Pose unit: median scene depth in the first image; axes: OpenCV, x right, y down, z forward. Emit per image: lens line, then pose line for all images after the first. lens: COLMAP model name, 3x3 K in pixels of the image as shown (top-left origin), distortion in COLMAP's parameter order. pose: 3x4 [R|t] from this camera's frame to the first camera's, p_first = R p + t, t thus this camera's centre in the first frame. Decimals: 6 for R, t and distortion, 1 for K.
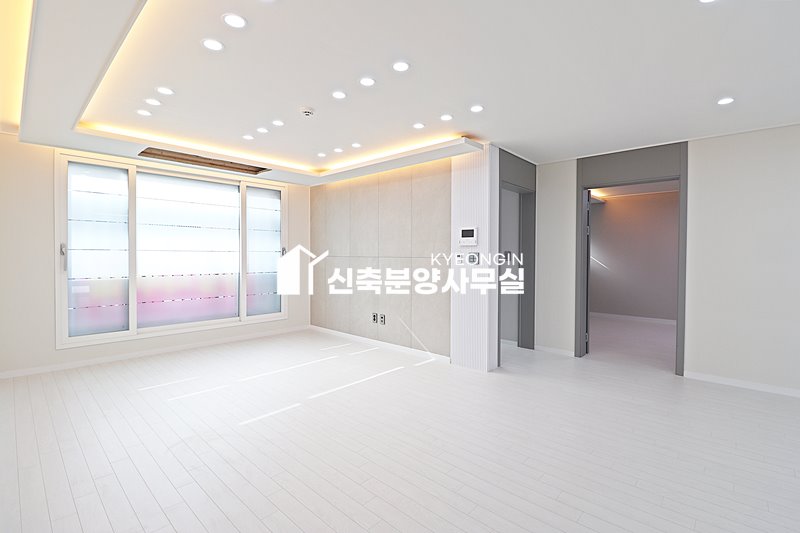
lens RADIAL K [[369.7, 0, 401.7], [0, 369.7, 256.8], [0, 0, 1]] dist [0.001599, -0.015875]
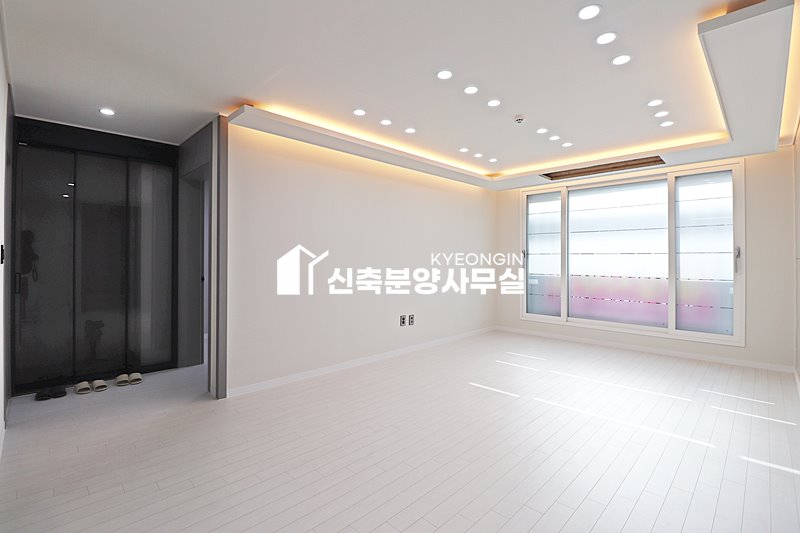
lens RADIAL K [[368.1, 0, 402.2], [0, 368.1, 256.3], [0, 0, 1]] dist [0.002351, -0.014899]
pose [[-0.036658, -0.009762, -0.999280, 0.547517], [-0.005217, 0.999941, -0.009577, 0.005224], [0.999314, 0.004863, -0.036706, 0.488306]]
